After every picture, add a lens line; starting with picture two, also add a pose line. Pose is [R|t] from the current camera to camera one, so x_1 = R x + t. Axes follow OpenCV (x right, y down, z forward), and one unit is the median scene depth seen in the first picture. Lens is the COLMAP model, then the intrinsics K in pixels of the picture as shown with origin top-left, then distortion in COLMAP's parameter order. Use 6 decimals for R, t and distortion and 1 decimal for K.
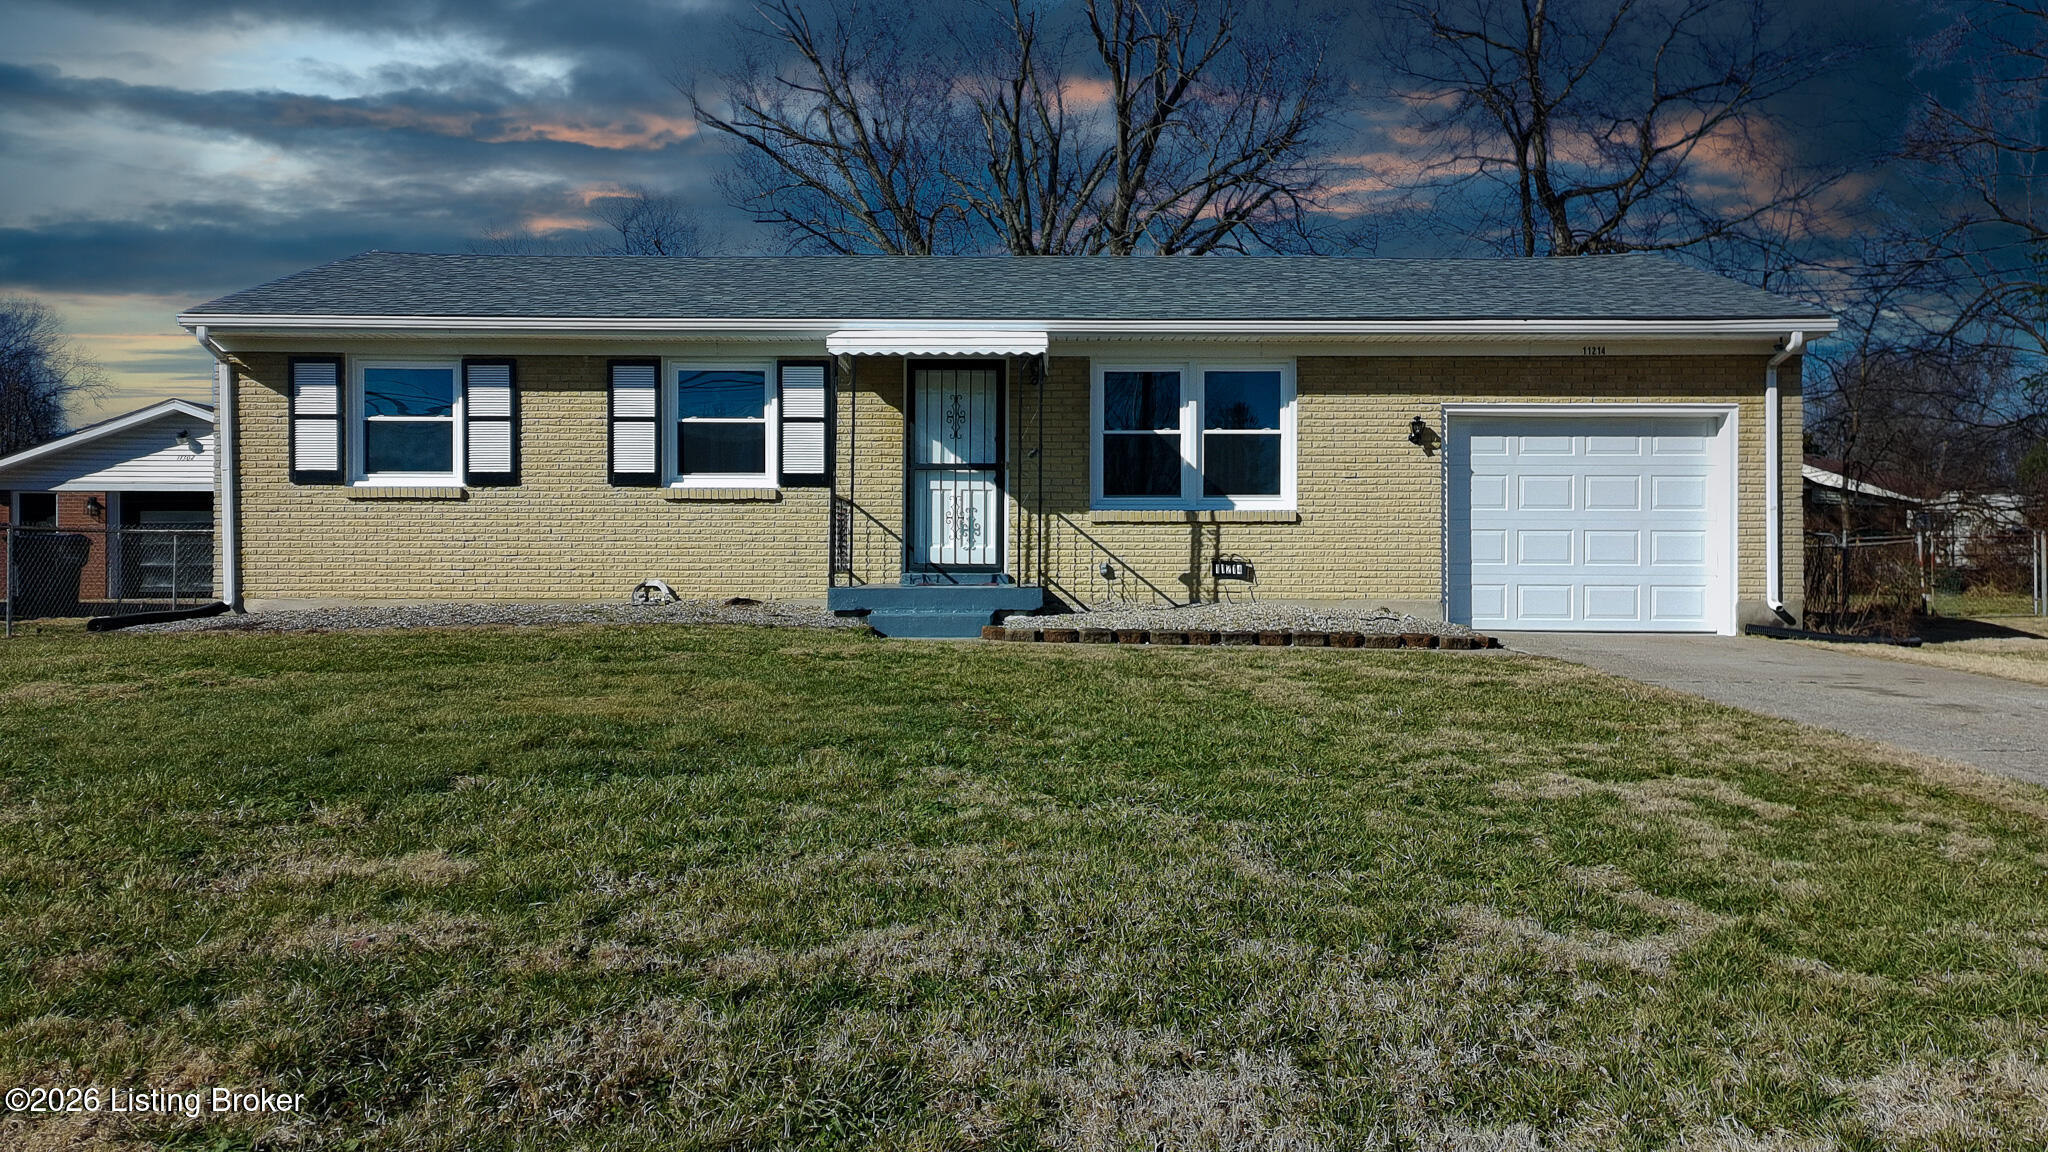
lens RADIAL K [[1575.1, 0, 1019.7], [0, 1575.1, 582.9], [0, 0, 1]] dist [0.050410, -0.032912]
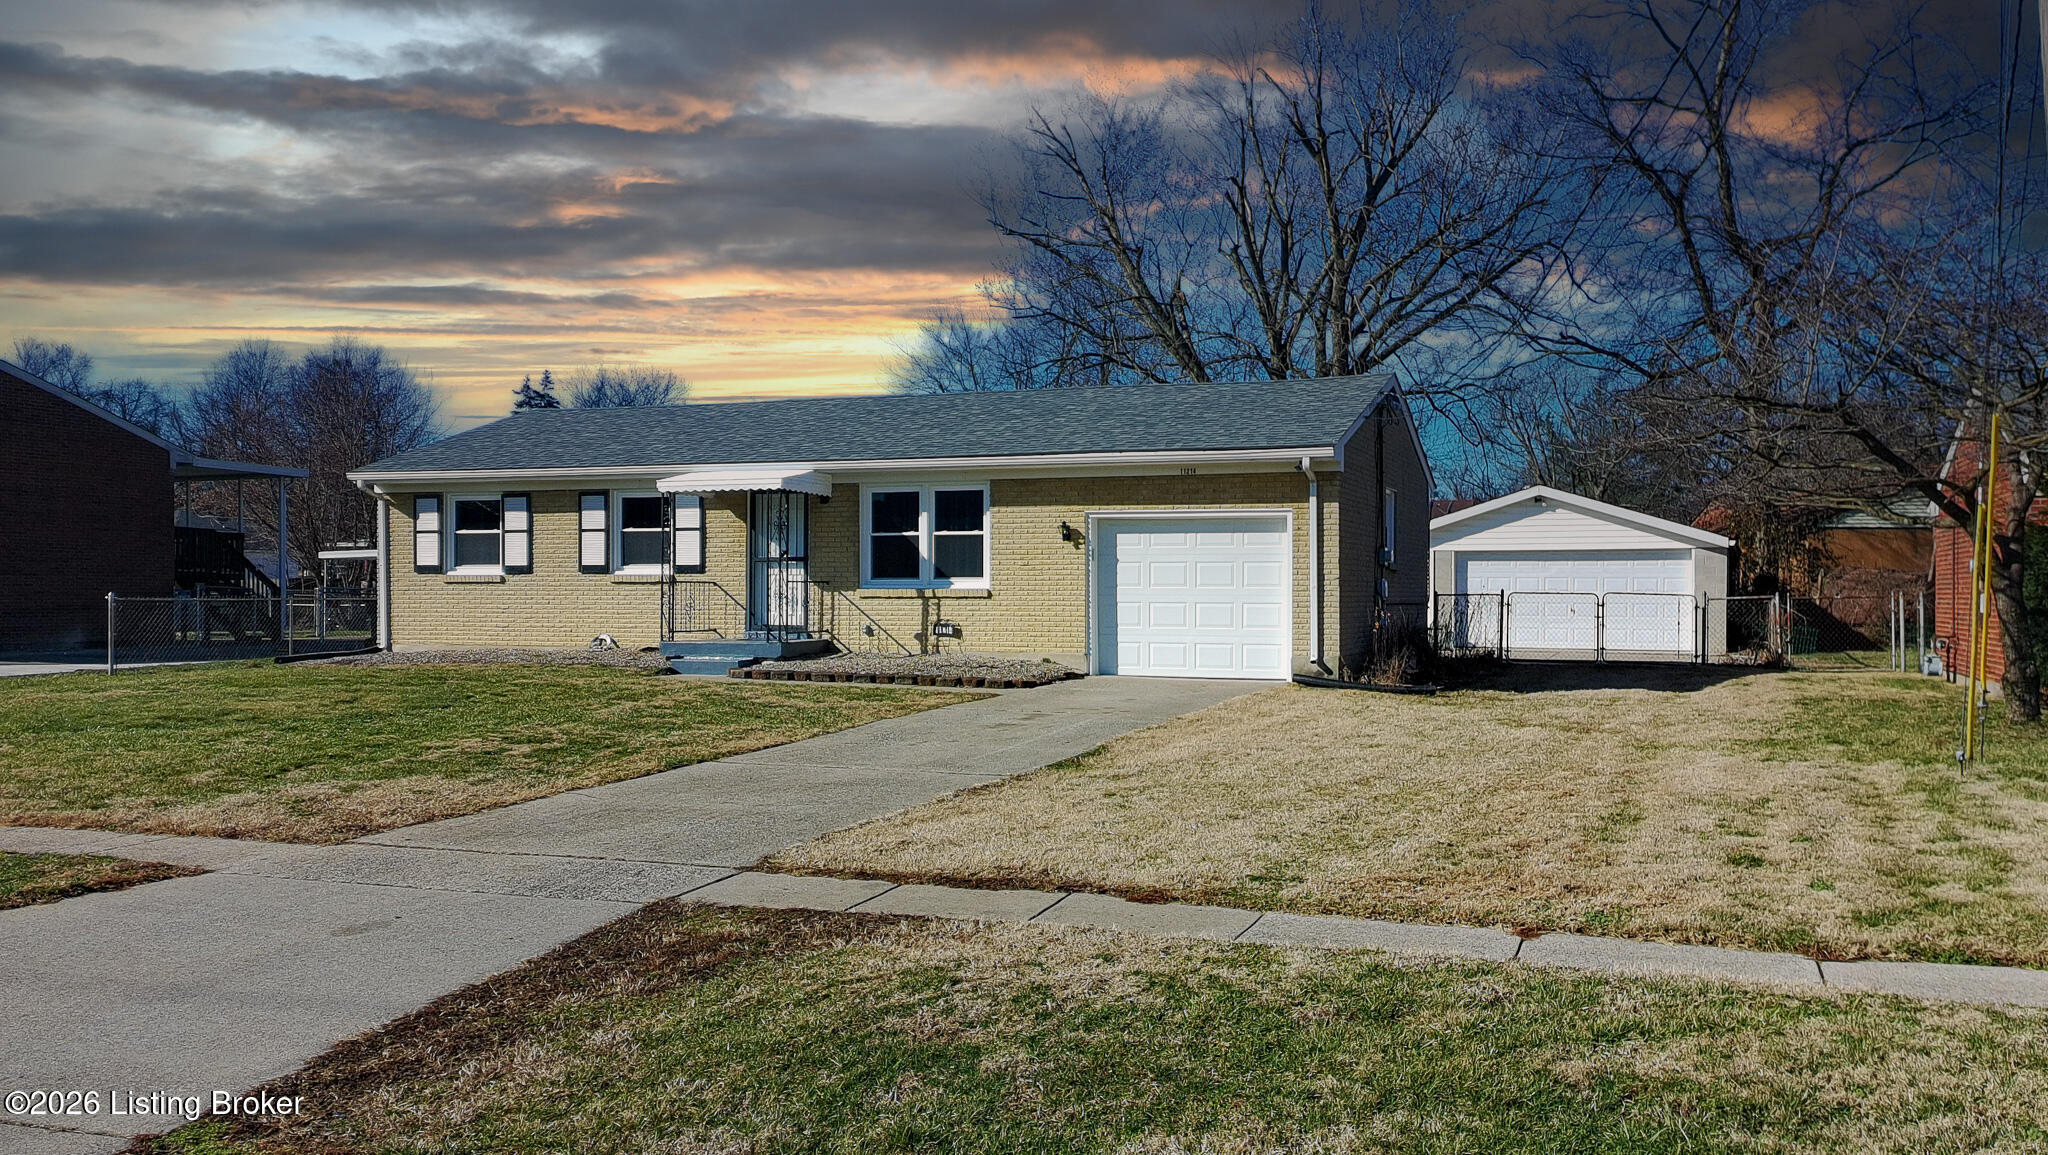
lens RADIAL K [[1664.5, 0, 1062.0], [0, 1664.5, 601.7], [0, 0, 1]] dist [0.042375, 0.018709]
pose [[0.939056, 0.001340, -0.343762, 0.748928], [-0.004560, 0.999953, -0.008561, -0.021728], [0.343735, 0.009607, 0.939018, -0.378119]]
